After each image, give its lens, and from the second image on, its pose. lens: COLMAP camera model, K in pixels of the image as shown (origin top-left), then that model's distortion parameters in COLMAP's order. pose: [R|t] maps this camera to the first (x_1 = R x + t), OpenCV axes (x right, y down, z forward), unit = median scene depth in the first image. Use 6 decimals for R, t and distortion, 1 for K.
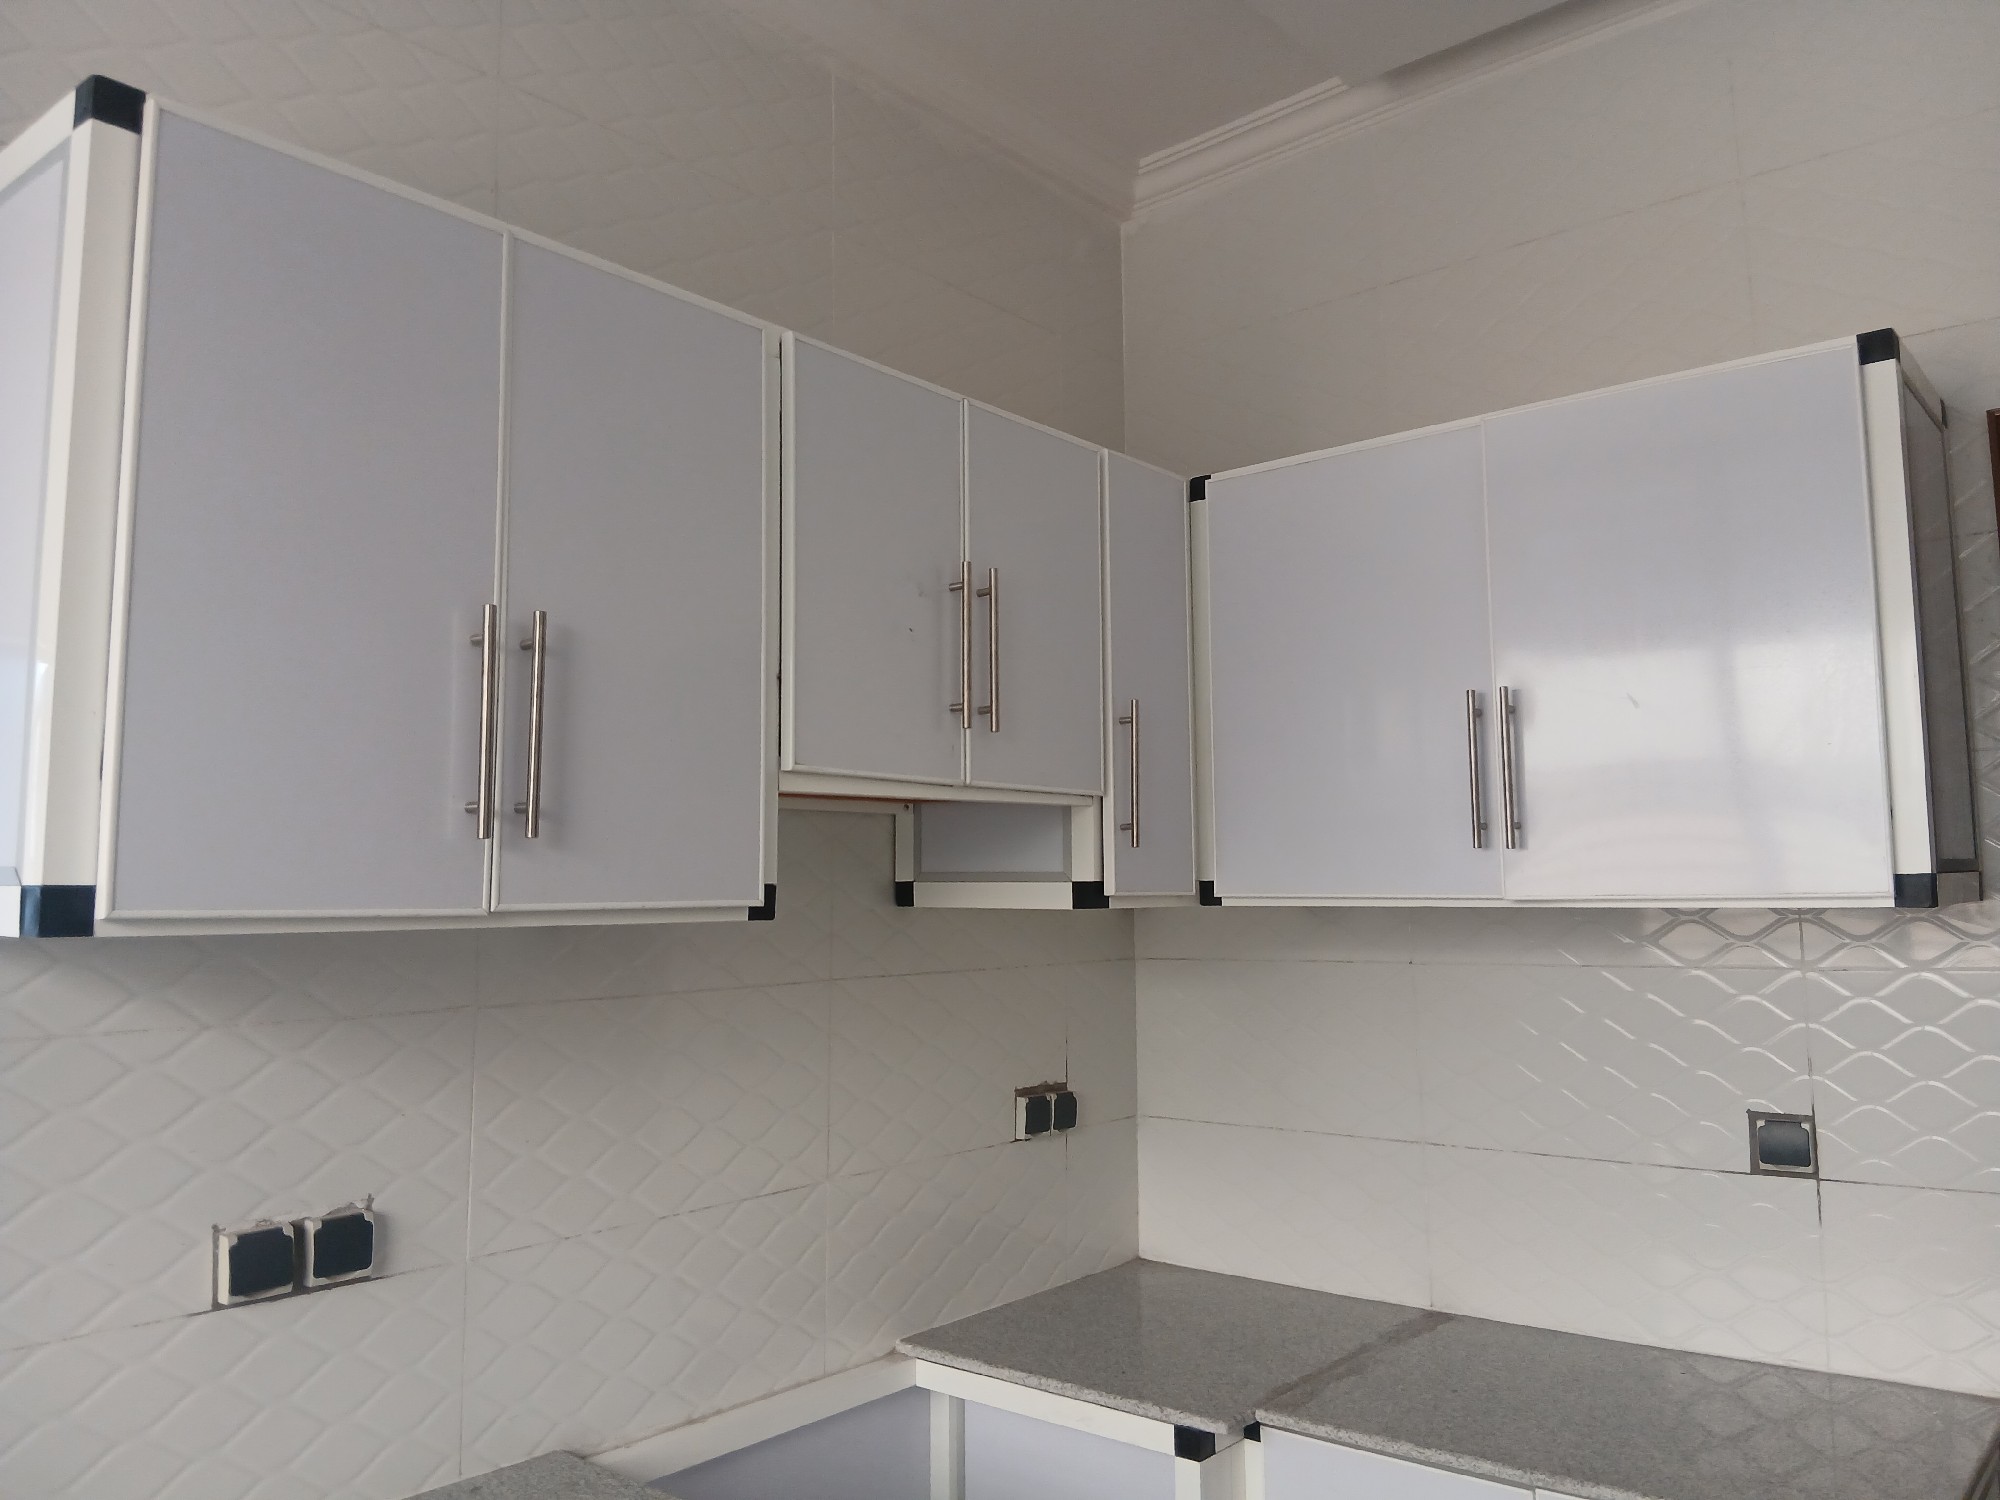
lens RADIAL K [[1552.5, 0, 1000.0], [0, 1552.5, 750.0], [0, 0, 1]] dist [-0.010361, -0.010443]
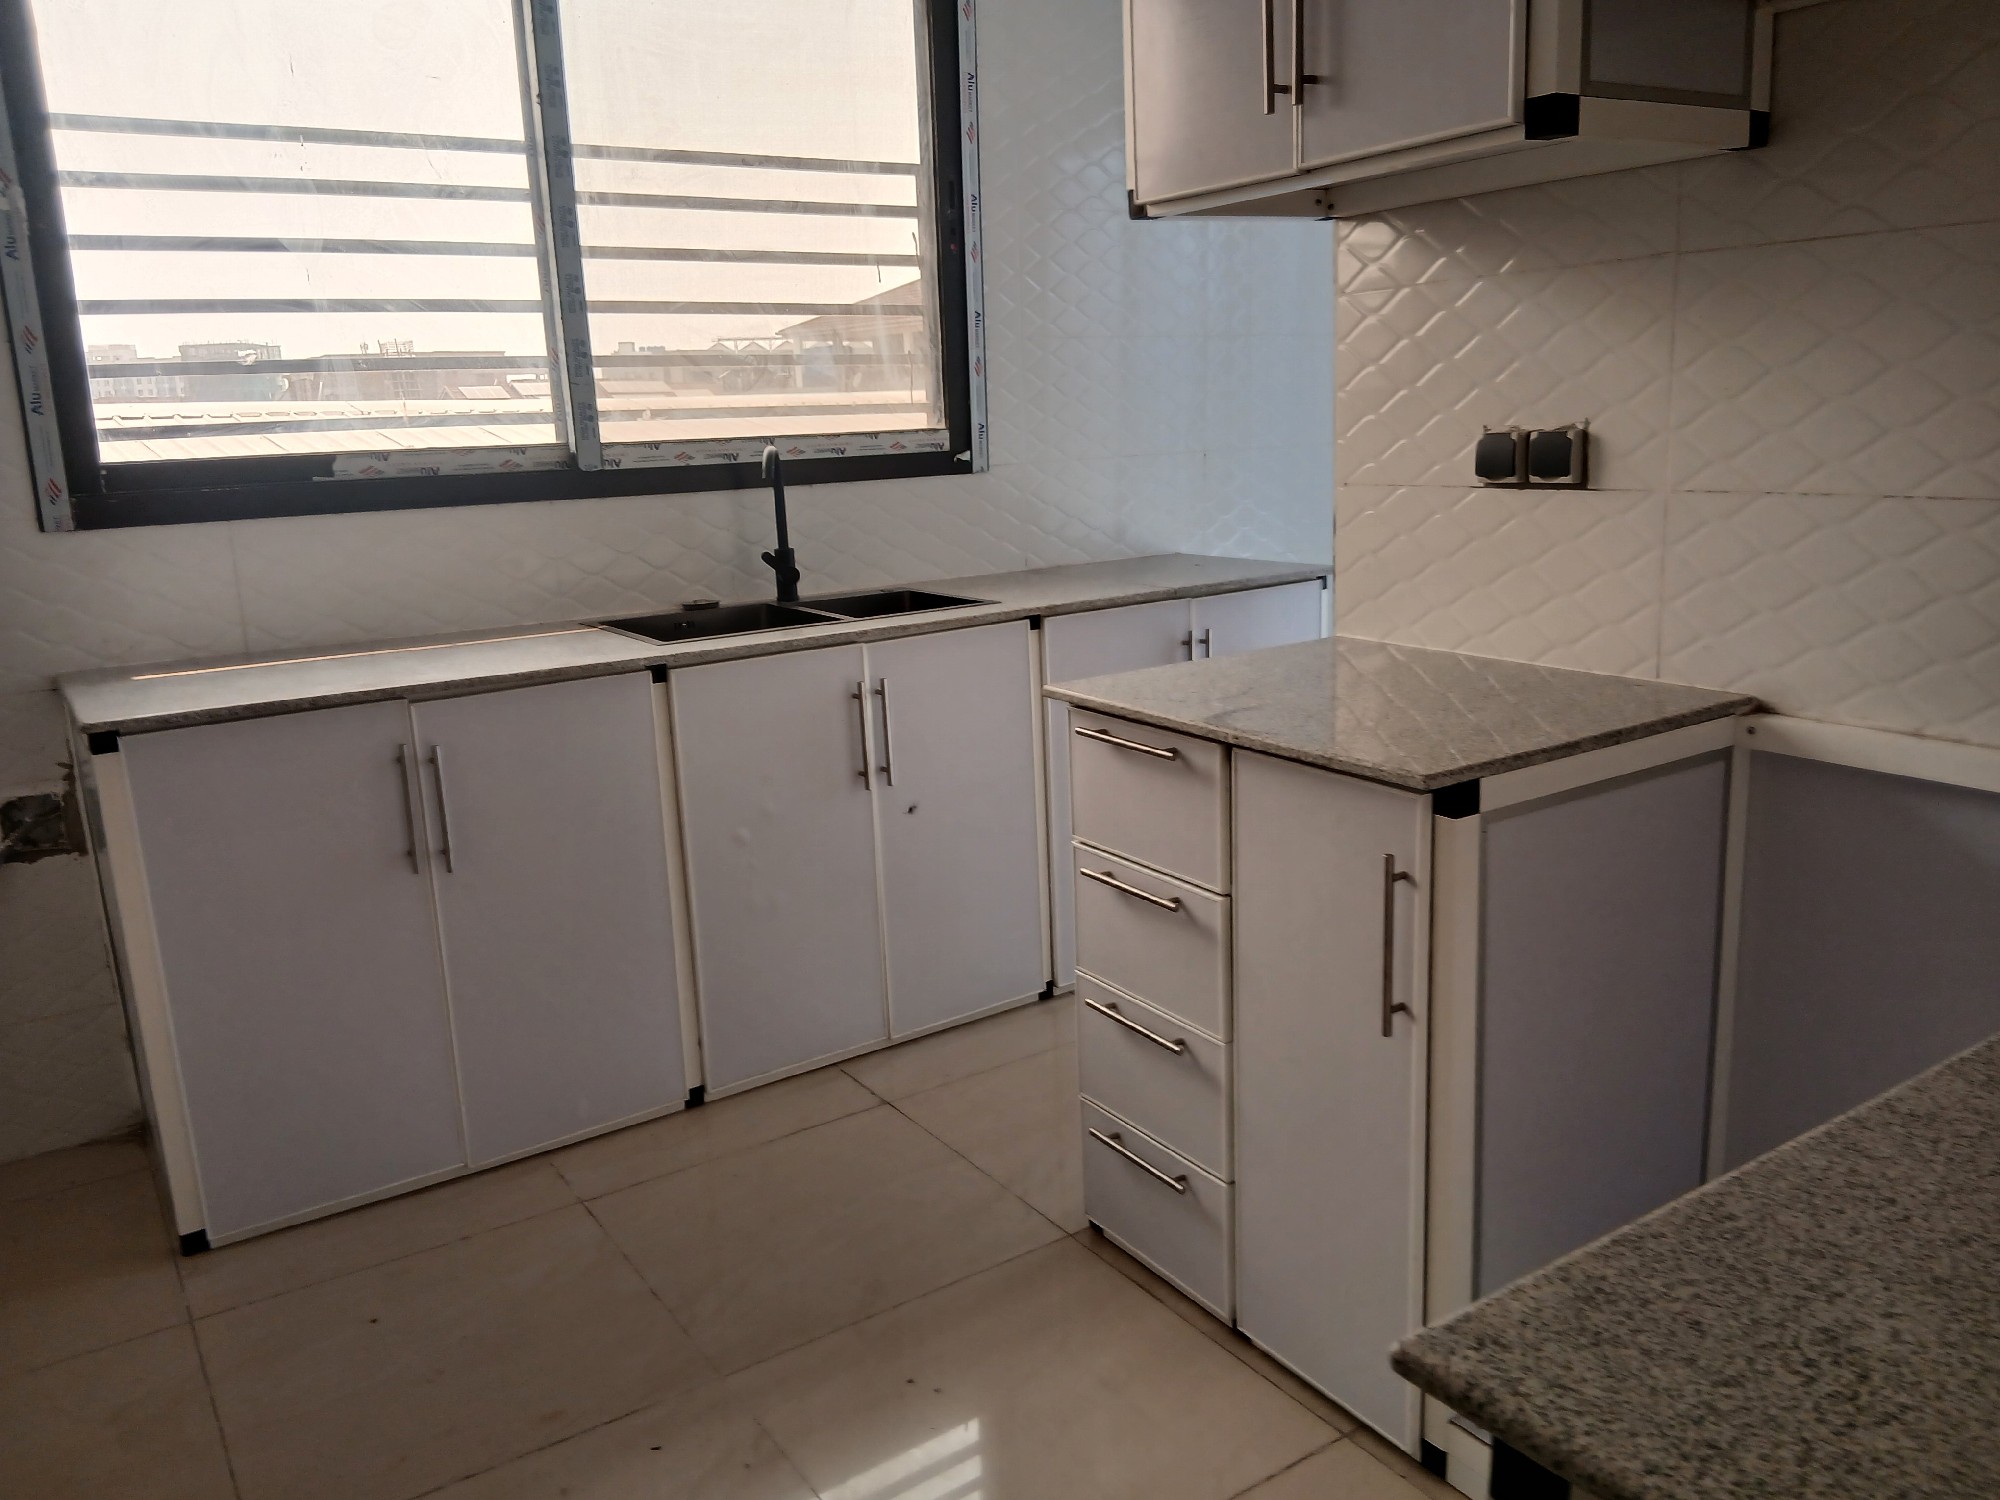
lens RADIAL K [[1552.5, 0, 1000.0], [0, 1552.5, 750.0], [0, 0, 1]] dist [-0.010361, -0.010443]
pose [[-0.268851, 0.244839, -0.931543, 0.916610], [0.142267, 0.966638, 0.213004, 0.224180], [0.952617, -0.075262, -0.294714, 0.938640]]
